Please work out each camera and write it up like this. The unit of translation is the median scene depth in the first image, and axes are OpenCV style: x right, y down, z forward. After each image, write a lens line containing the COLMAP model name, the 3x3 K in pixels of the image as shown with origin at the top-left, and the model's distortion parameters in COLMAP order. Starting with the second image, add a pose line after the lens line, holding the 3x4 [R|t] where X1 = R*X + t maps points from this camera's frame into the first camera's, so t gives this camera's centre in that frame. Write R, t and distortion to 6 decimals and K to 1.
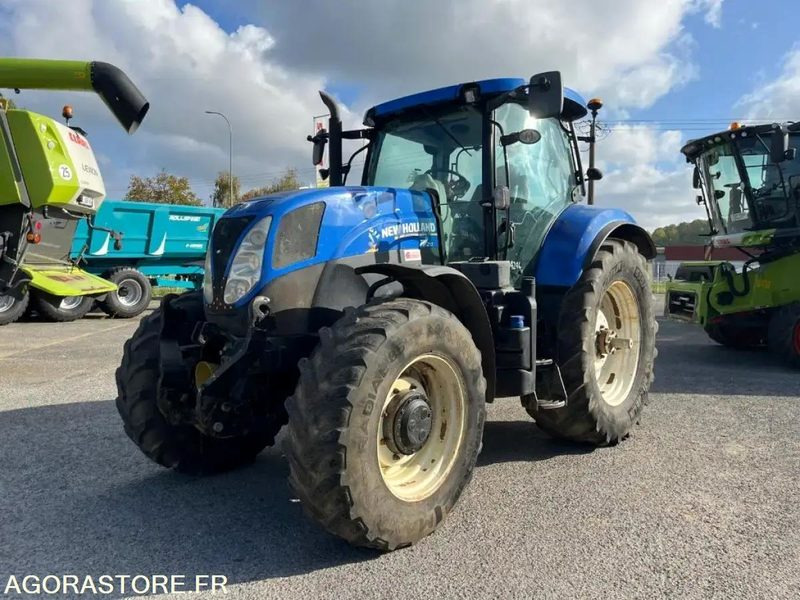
lens RADIAL K [[612.1, 0, 393.5], [0, 612.1, 299.1], [0, 0, 1]] dist [0.026930, -0.014342]
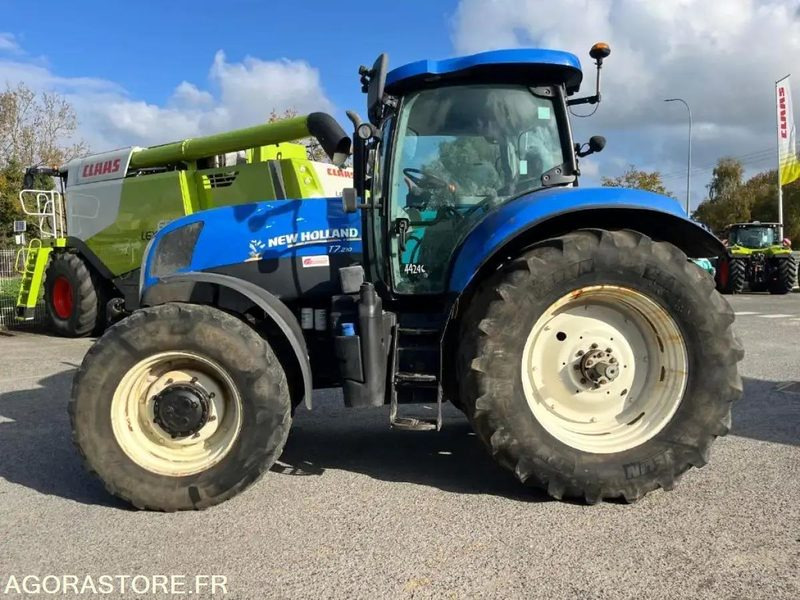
lens RADIAL K [[612.1, 0, 394.3], [0, 612.1, 298.4], [0, 0, 1]] dist [0.026930, -0.014342]
pose [[0.694632, 0.018963, -0.719115, 0.875203], [-0.016187, 0.999811, 0.010730, -0.021339], [0.719183, 0.004187, 0.694808, 0.367105]]
